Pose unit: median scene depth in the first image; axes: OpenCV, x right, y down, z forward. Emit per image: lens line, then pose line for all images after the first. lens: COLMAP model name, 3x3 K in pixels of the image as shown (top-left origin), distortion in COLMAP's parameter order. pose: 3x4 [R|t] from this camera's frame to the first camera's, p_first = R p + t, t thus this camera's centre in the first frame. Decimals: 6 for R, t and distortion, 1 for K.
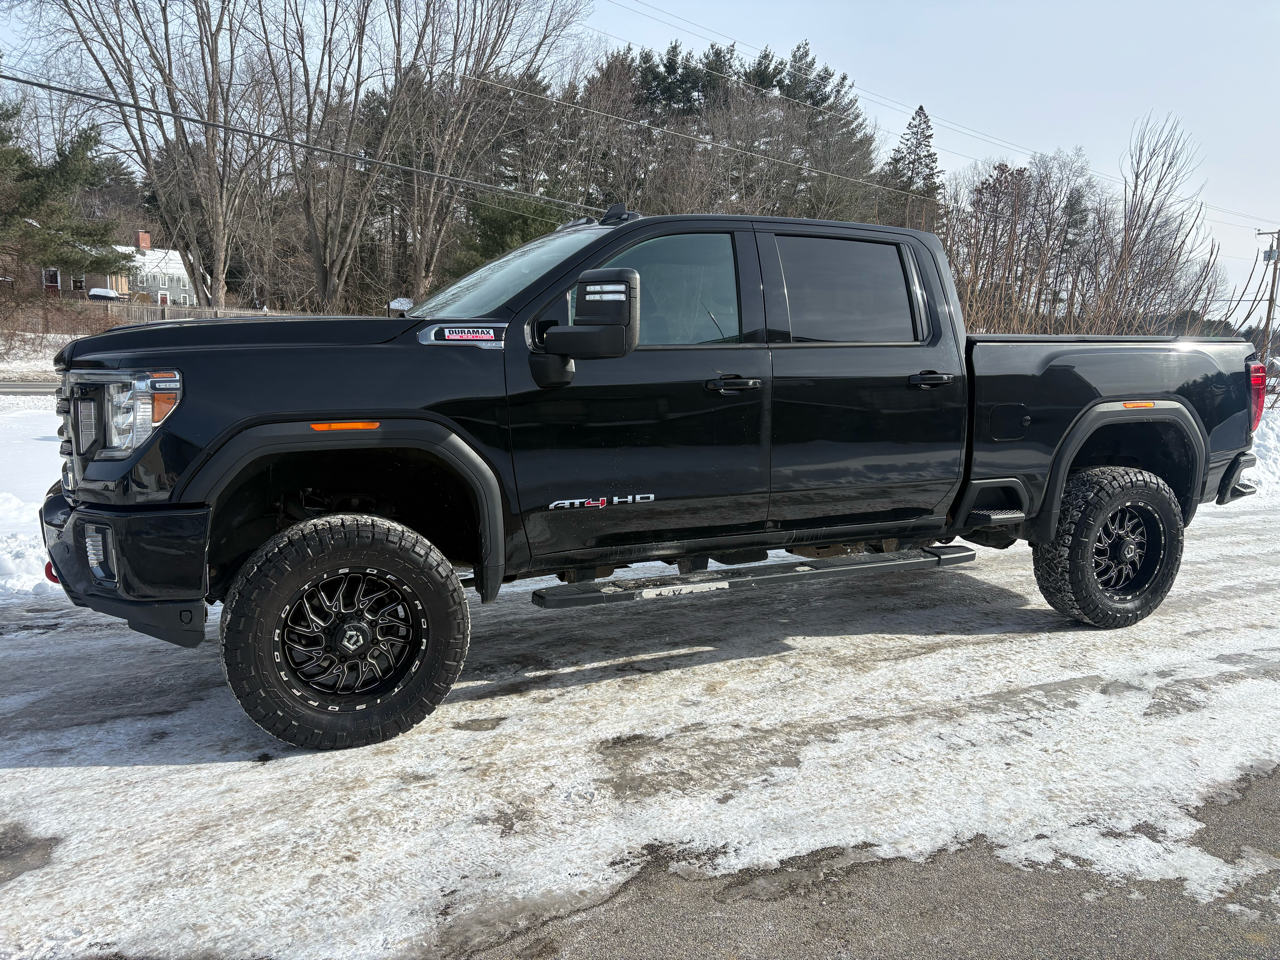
lens RADIAL K [[970.4, 0, 641.9], [0, 970.4, 488.0], [0, 0, 1]] dist [0.040102, -0.031840]
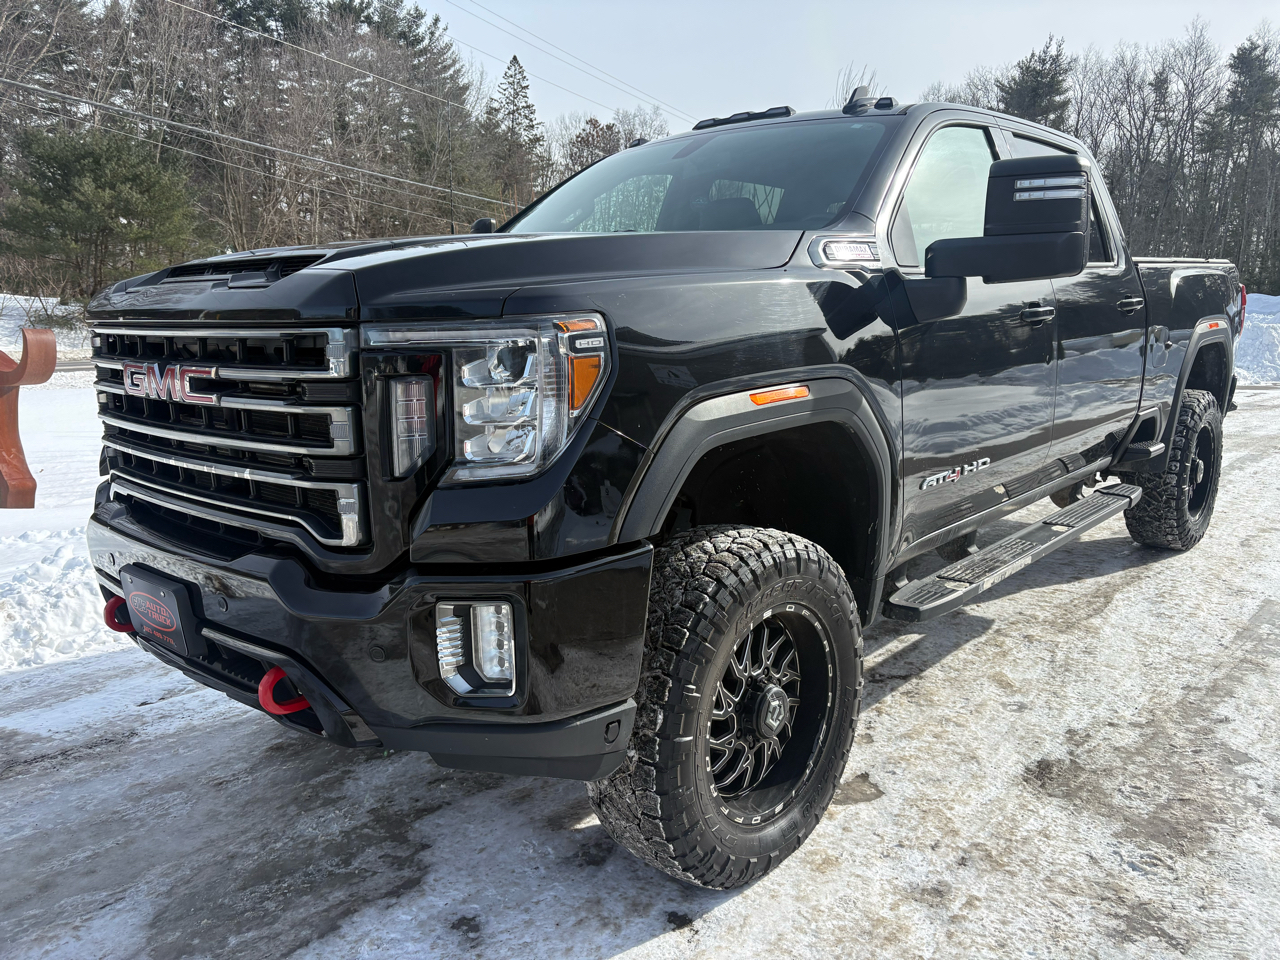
lens RADIAL K [[970.4, 0, 641.2], [0, 970.4, 491.9], [0, 0, 1]] dist [0.040102, -0.031840]
pose [[0.918045, -0.106708, 0.381846, -0.574093], [0.088059, 0.993924, 0.066040, -0.044648], [-0.386572, -0.027003, 0.921864, 0.390018]]
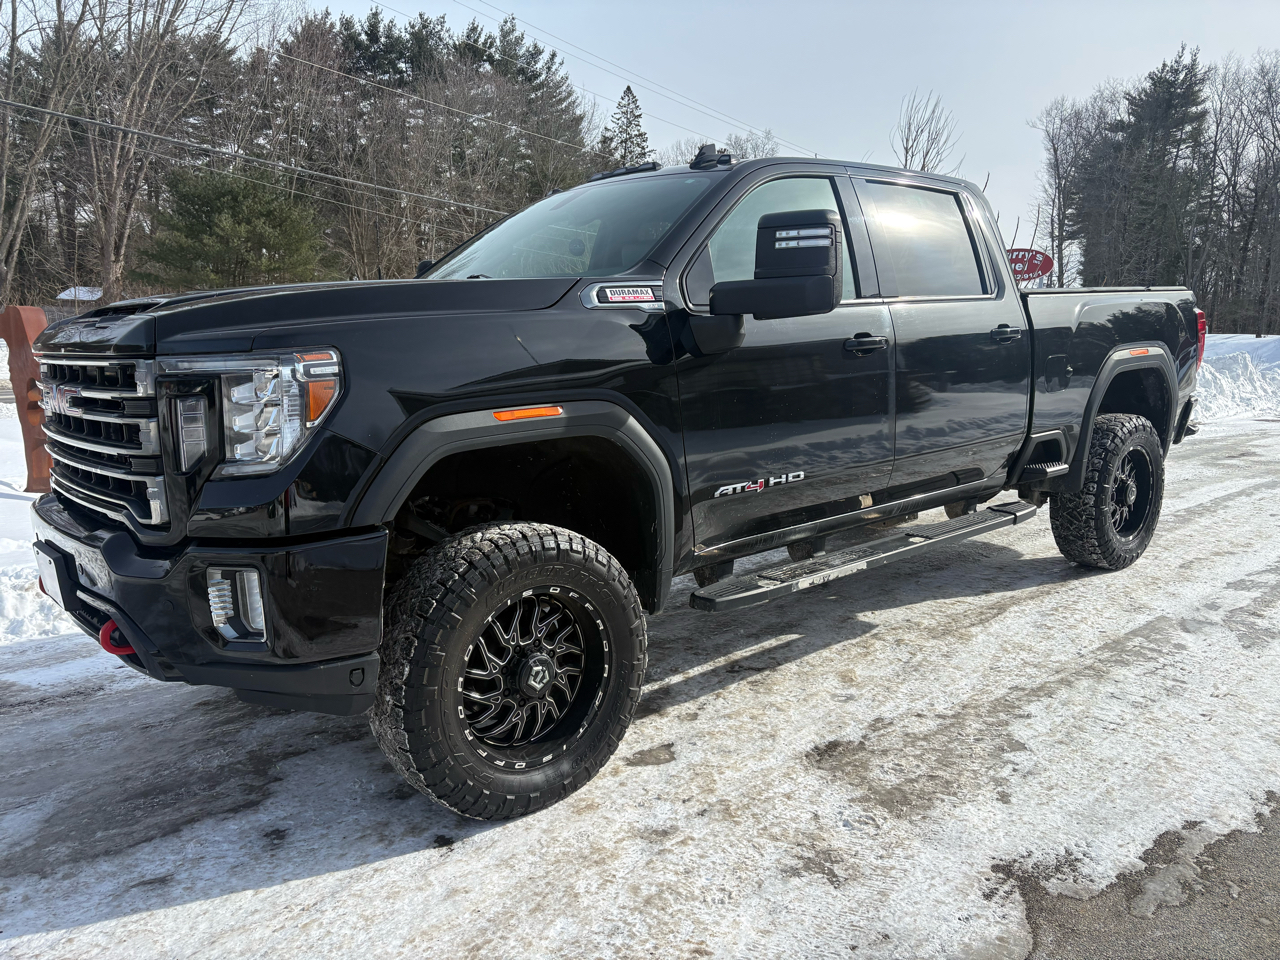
lens RADIAL K [[970.4, 0, 633.6], [0, 970.4, 493.1], [0, 0, 1]] dist [0.040102, -0.031840]
pose [[0.960265, -0.082707, 0.266552, -0.391065], [0.076267, 0.996493, 0.034438, -0.016784], [-0.268465, -0.012740, 0.963205, 0.189214]]
